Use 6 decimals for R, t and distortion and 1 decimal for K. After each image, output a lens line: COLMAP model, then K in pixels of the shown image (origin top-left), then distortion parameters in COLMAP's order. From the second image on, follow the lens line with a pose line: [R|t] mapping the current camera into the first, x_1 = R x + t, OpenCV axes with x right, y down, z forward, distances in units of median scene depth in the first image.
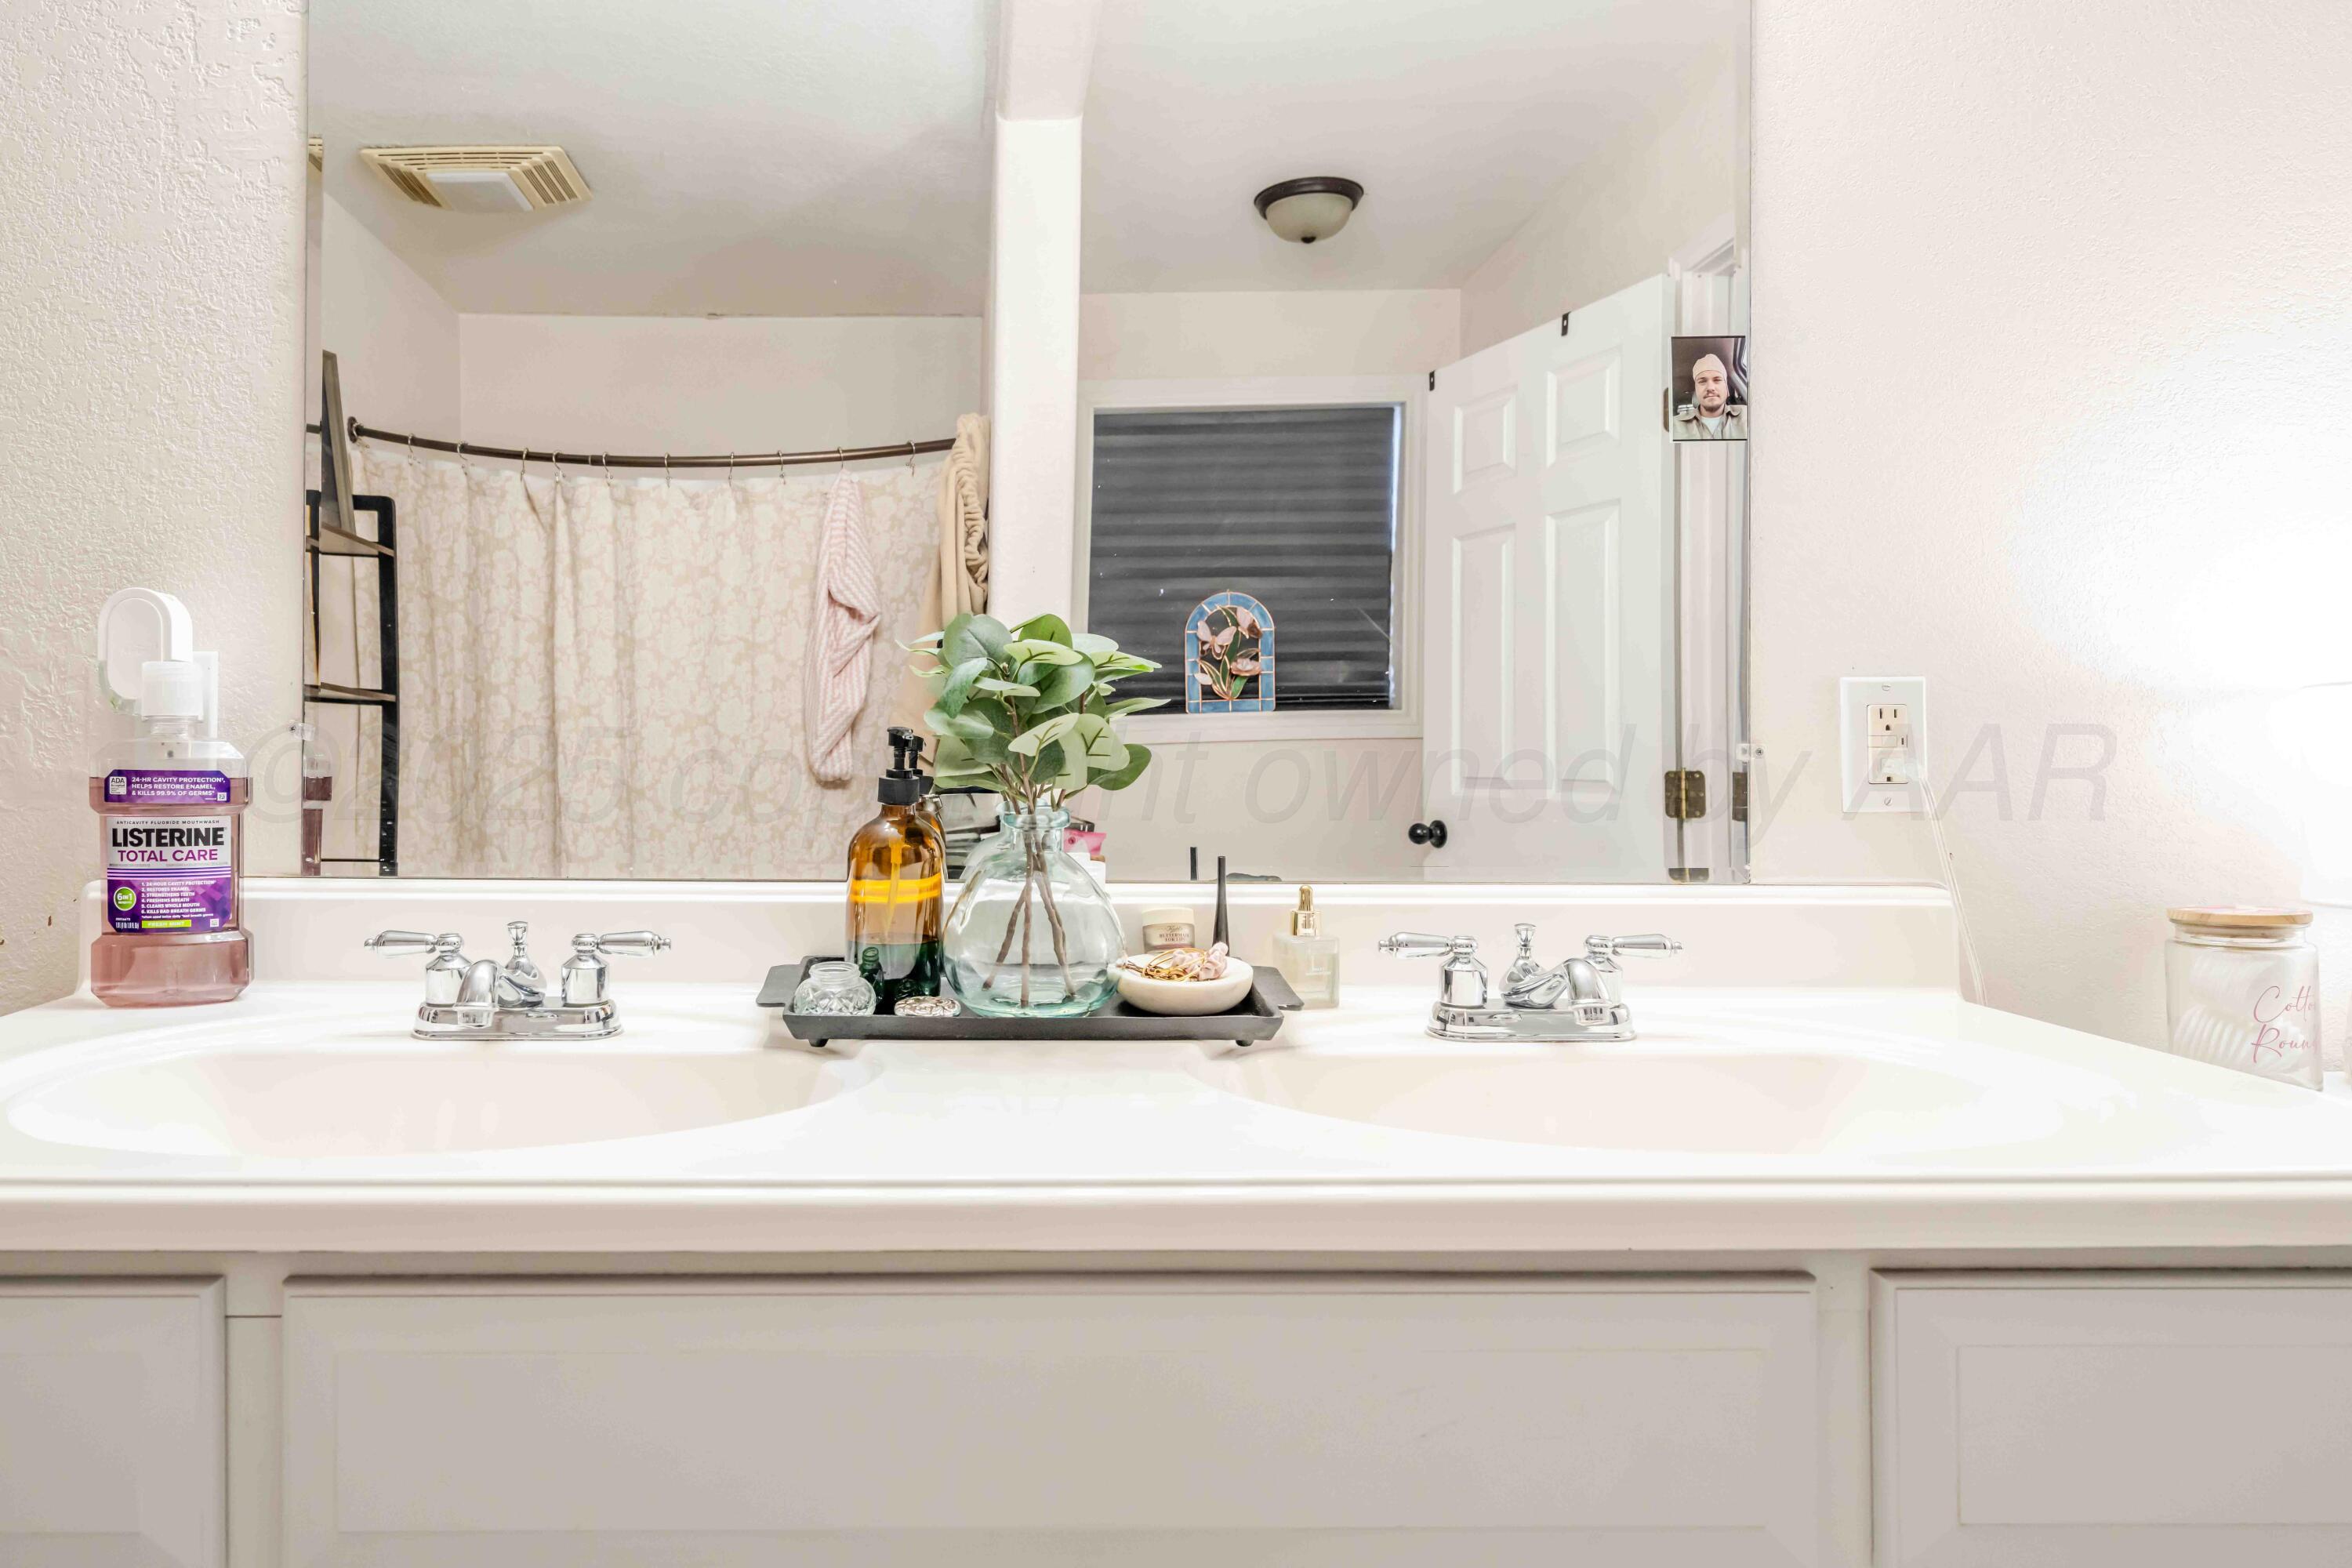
lens RADIAL K [[1428.3, 0, 1176.0], [0, 1428.3, 784.0], [0, 0, 1]] dist [0.100481, 0.000123]
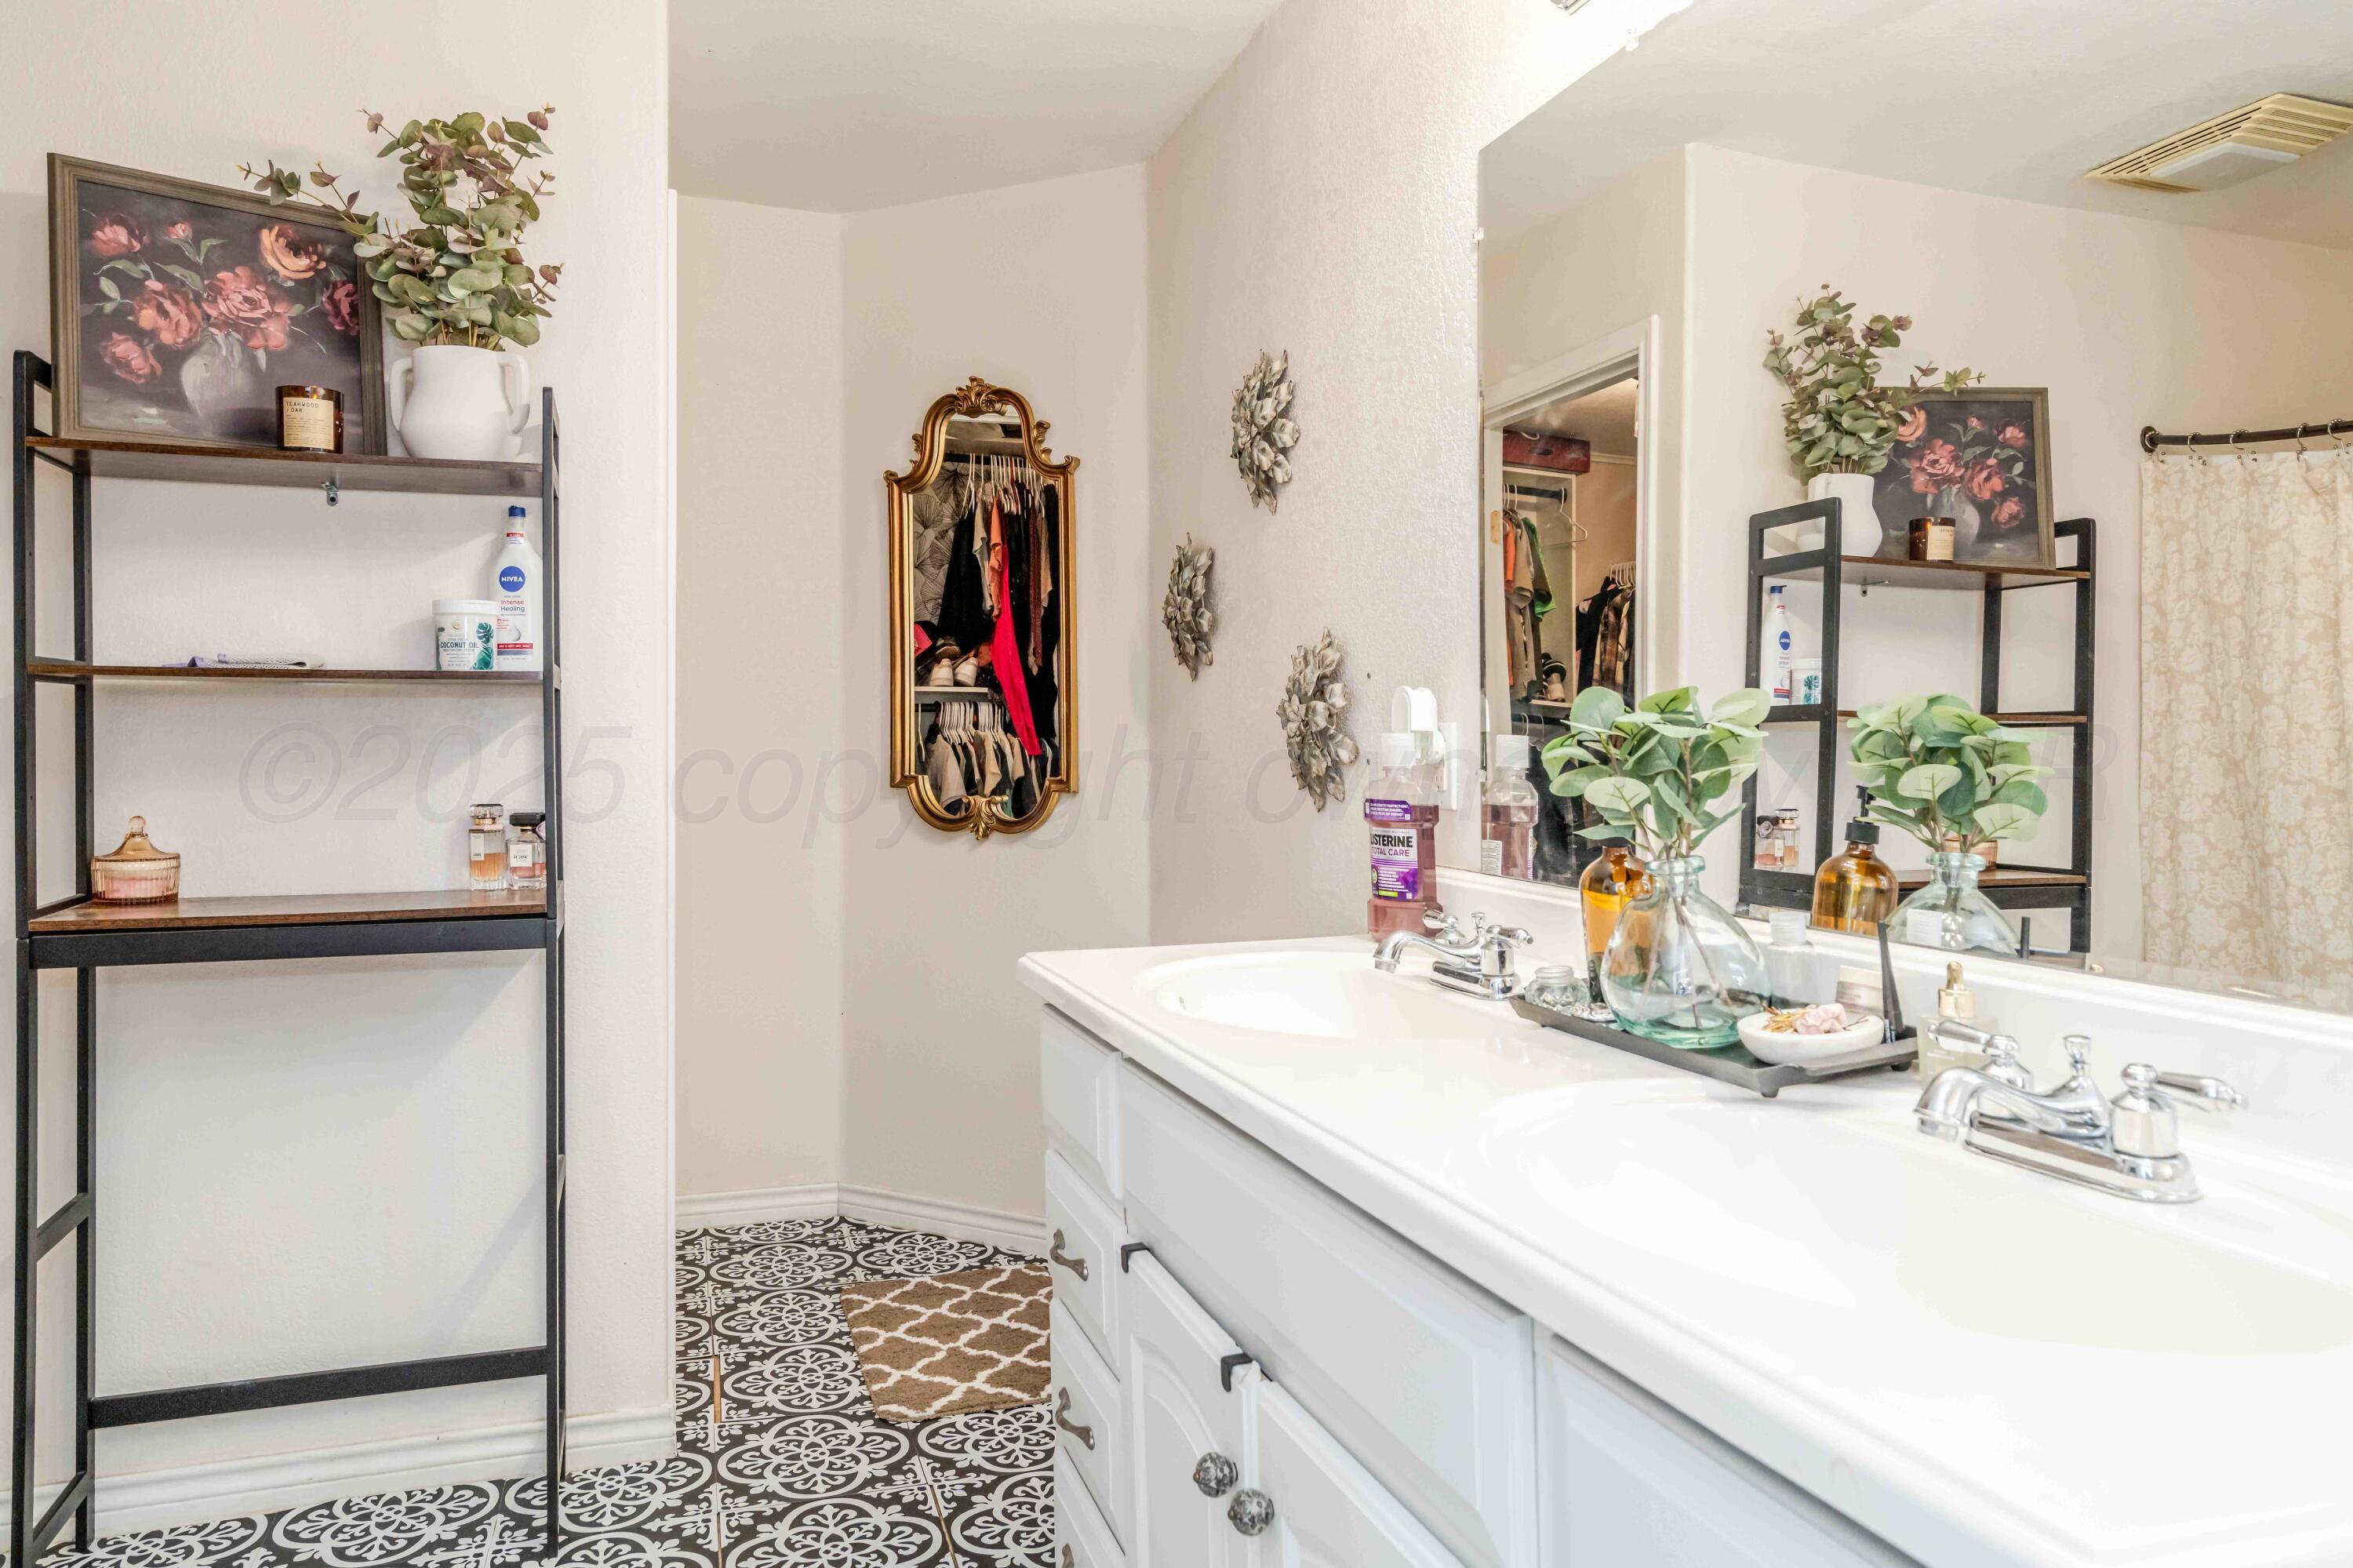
lens RADIAL K [[1428.9, 0, 1176.5], [0, 1428.9, 784.0], [0, 0, 1]] dist [0.100481, 0.000123]
pose [[0.366068, 0.007931, -0.930554, 0.147516], [-0.014289, 0.999894, 0.002901, -0.005918], [0.930478, 0.012235, 0.366142, 0.043404]]
